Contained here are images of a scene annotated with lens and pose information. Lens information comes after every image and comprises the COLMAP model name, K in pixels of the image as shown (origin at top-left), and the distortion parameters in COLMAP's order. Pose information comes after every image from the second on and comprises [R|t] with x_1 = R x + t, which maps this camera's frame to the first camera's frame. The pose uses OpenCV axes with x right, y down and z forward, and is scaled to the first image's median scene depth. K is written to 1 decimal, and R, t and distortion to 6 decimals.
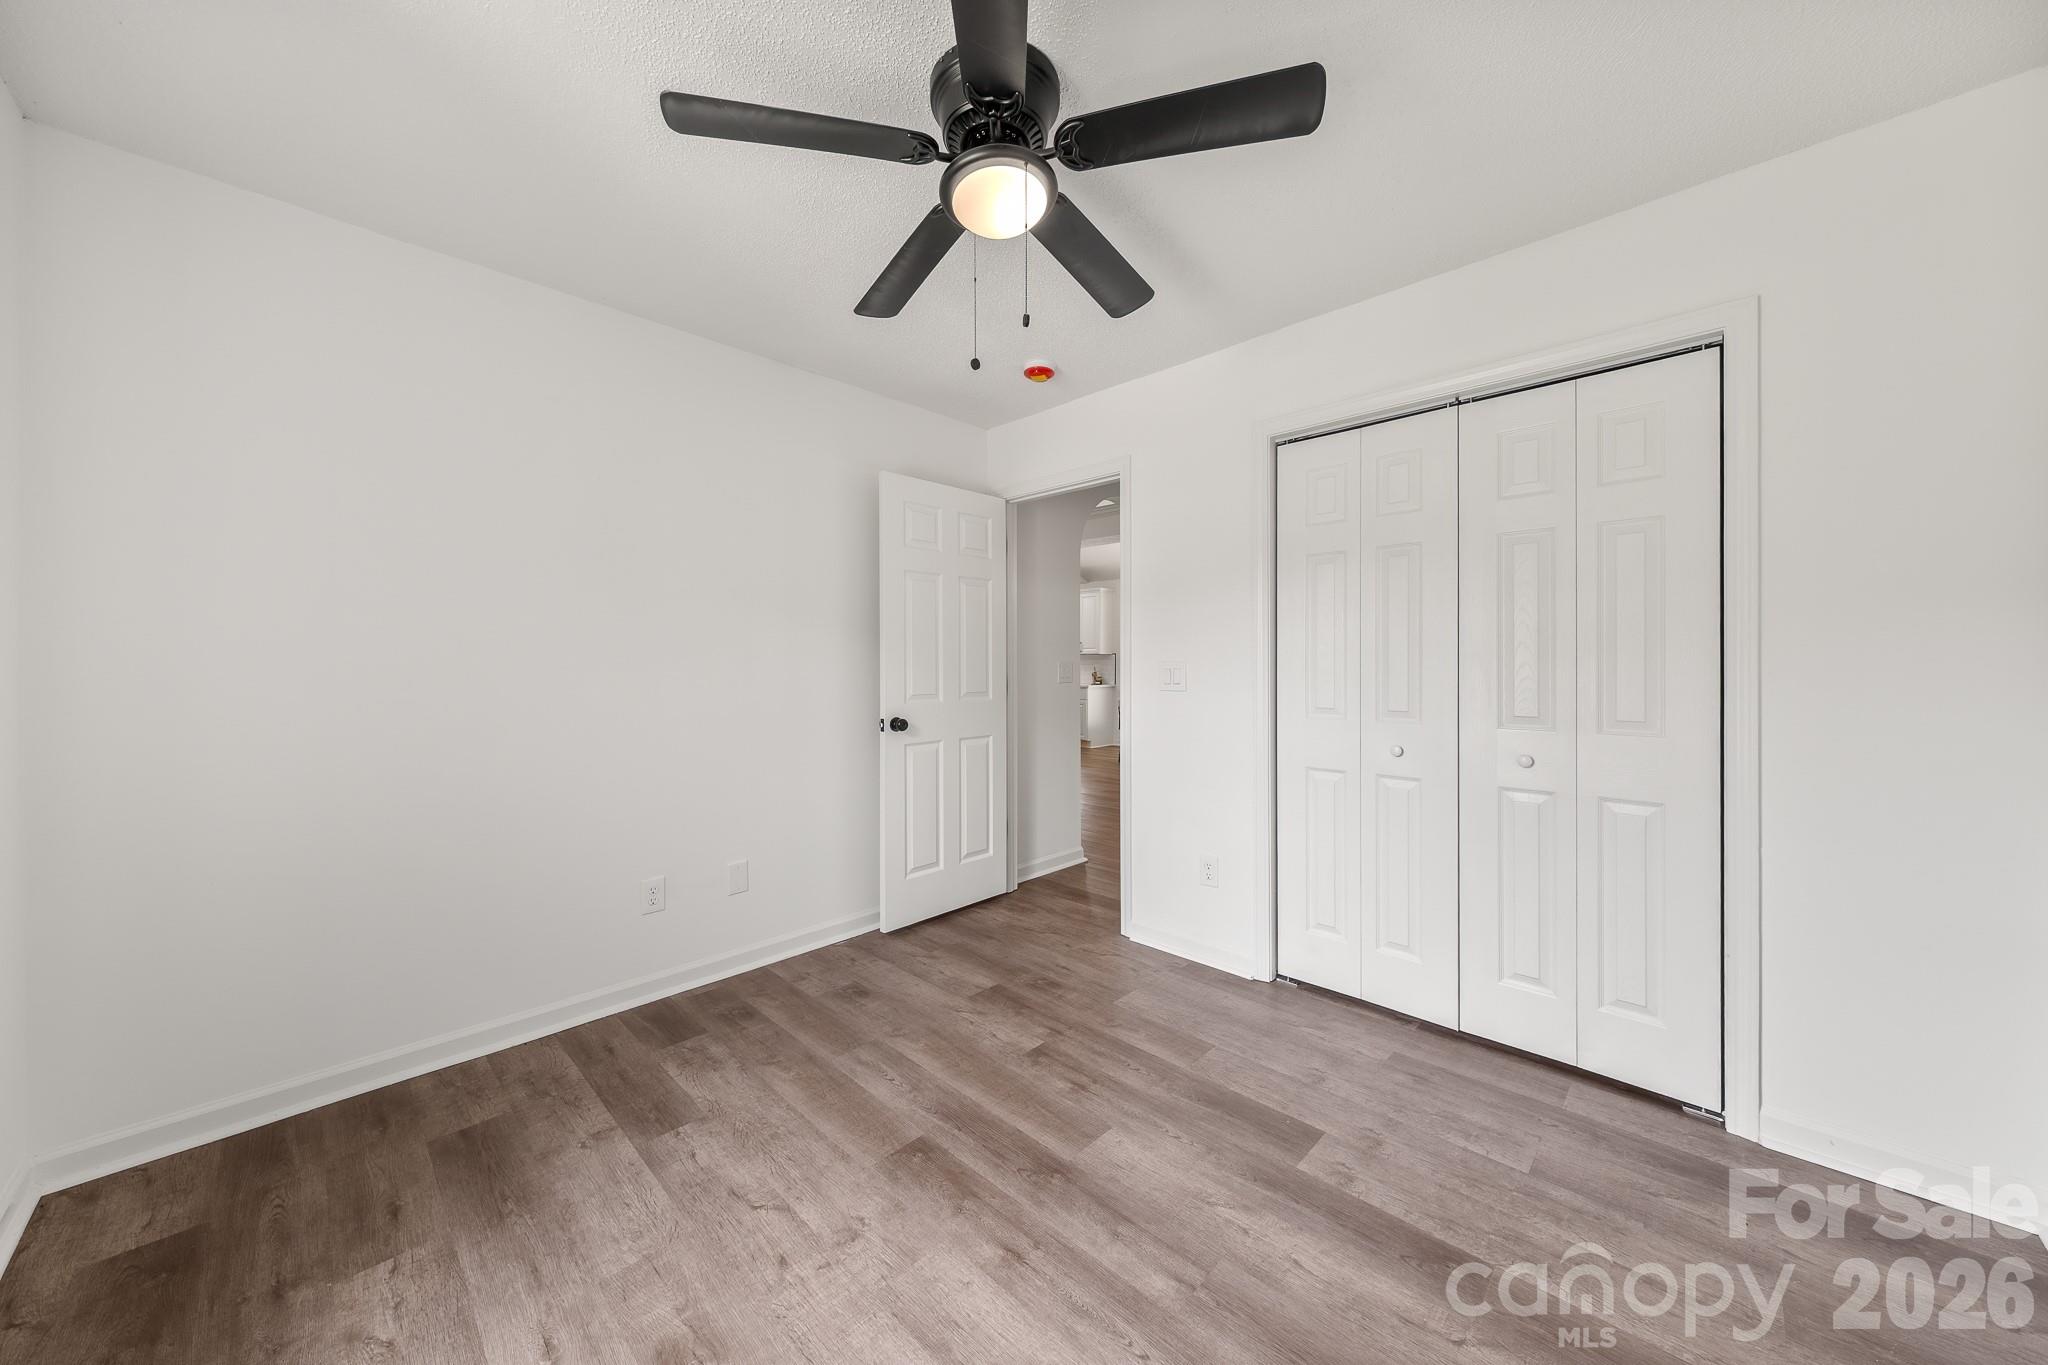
lens RADIAL K [[711.0, 0, 1023.6], [0, 711.0, 669.8], [0, 0, 1]] dist [-0.003504, -0.000031]
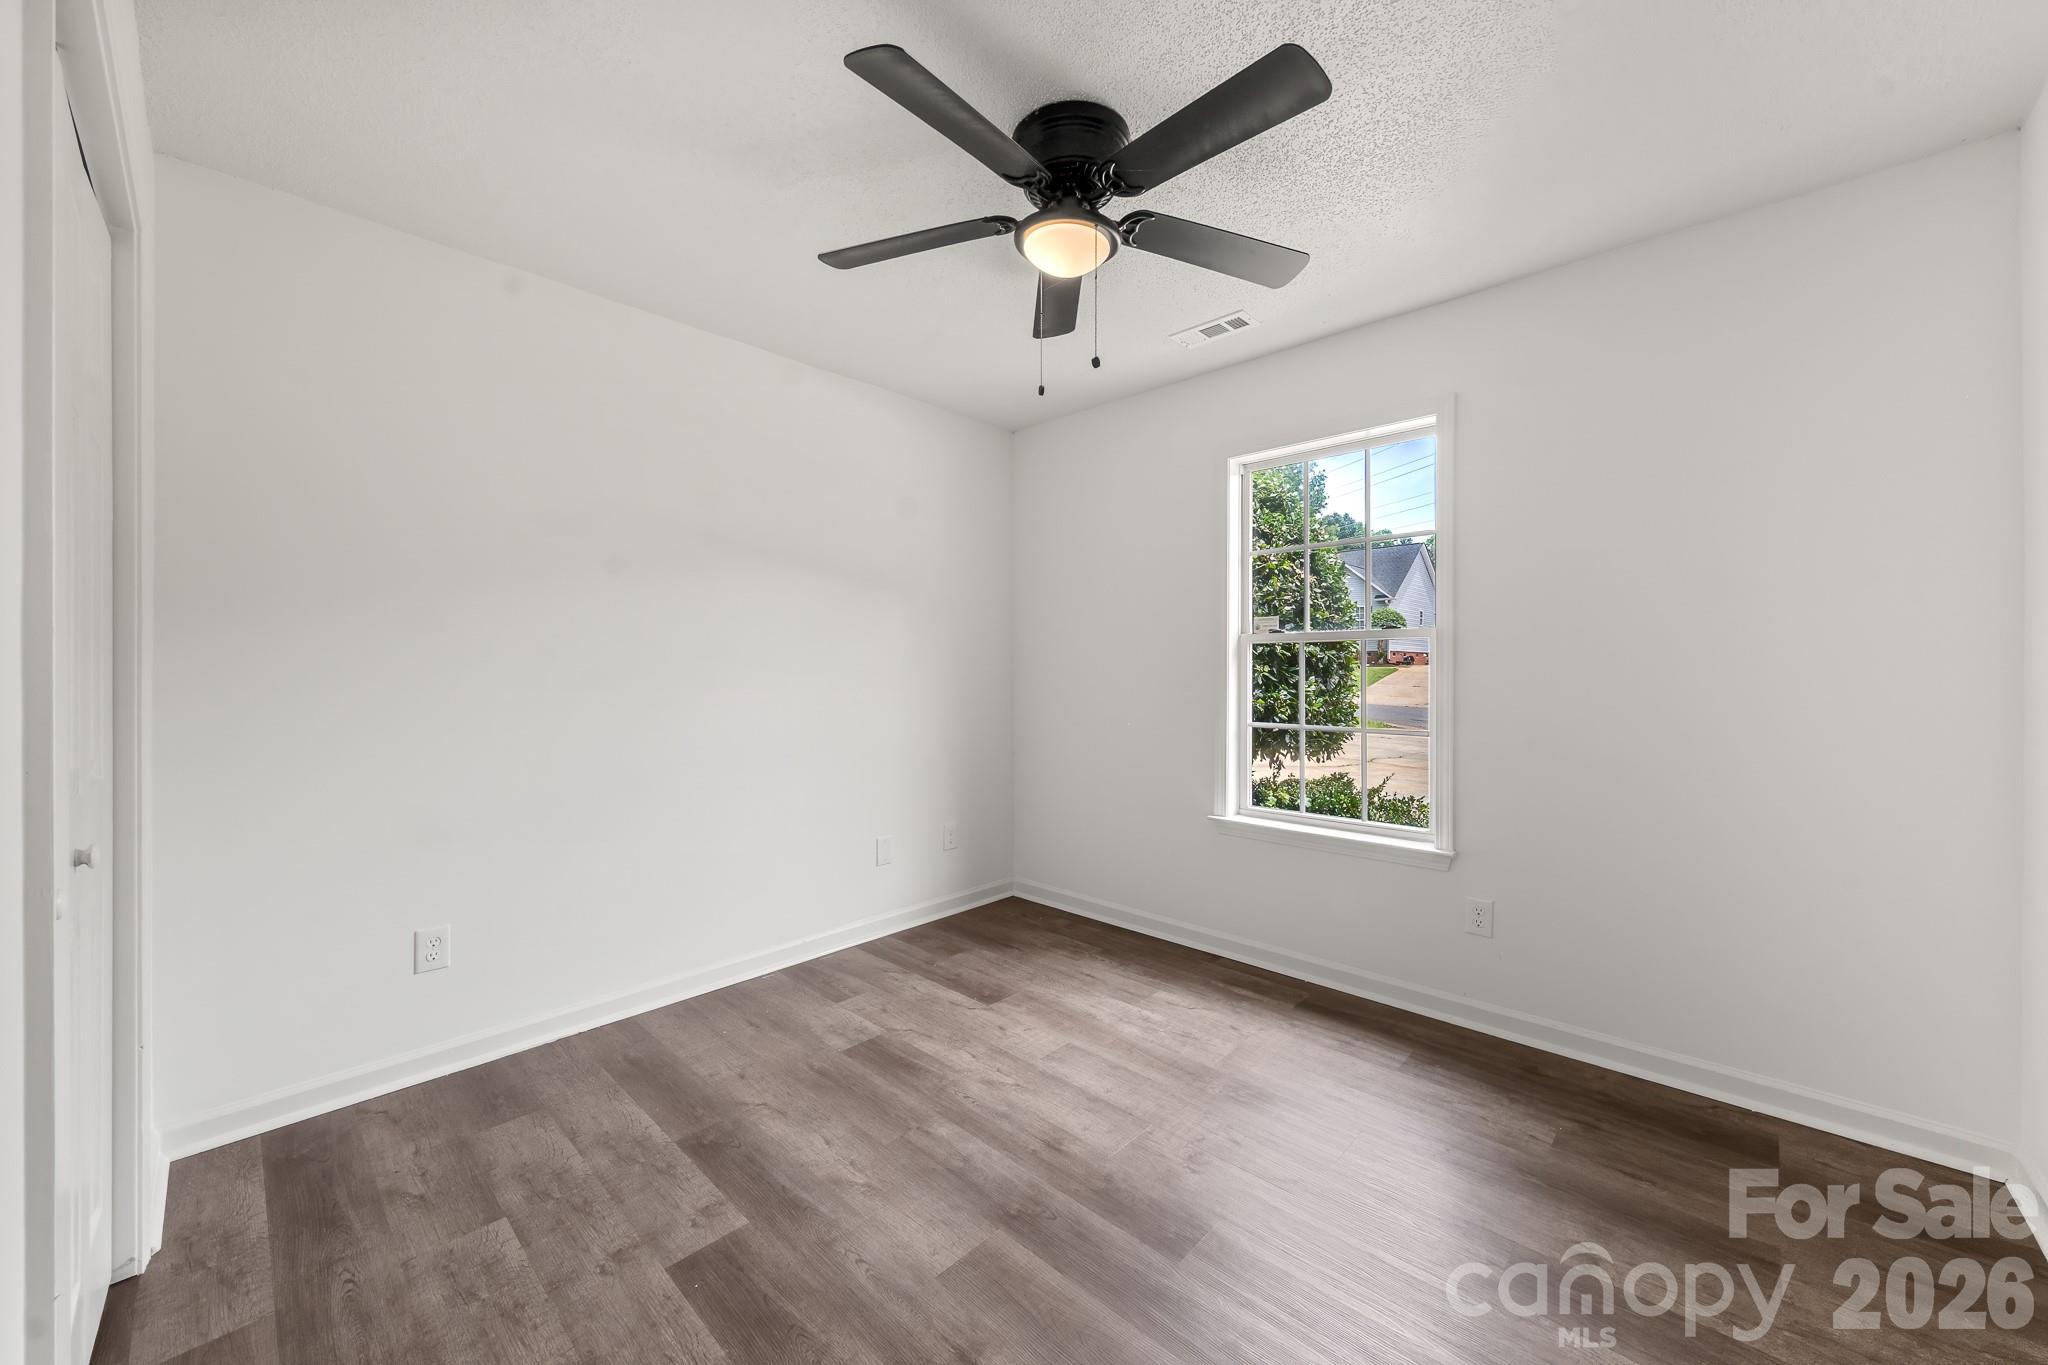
lens RADIAL K [[756.6, 0, 1024.0], [0, 756.6, 673.8], [0, 0, 1]] dist [-0.001288, -0.000318]
pose [[-0.999877, 0.002662, -0.015473, 0.049617], [0.002472, 0.999921, 0.012295, -0.011623], [0.015504, 0.012256, -0.999805, 2.113960]]
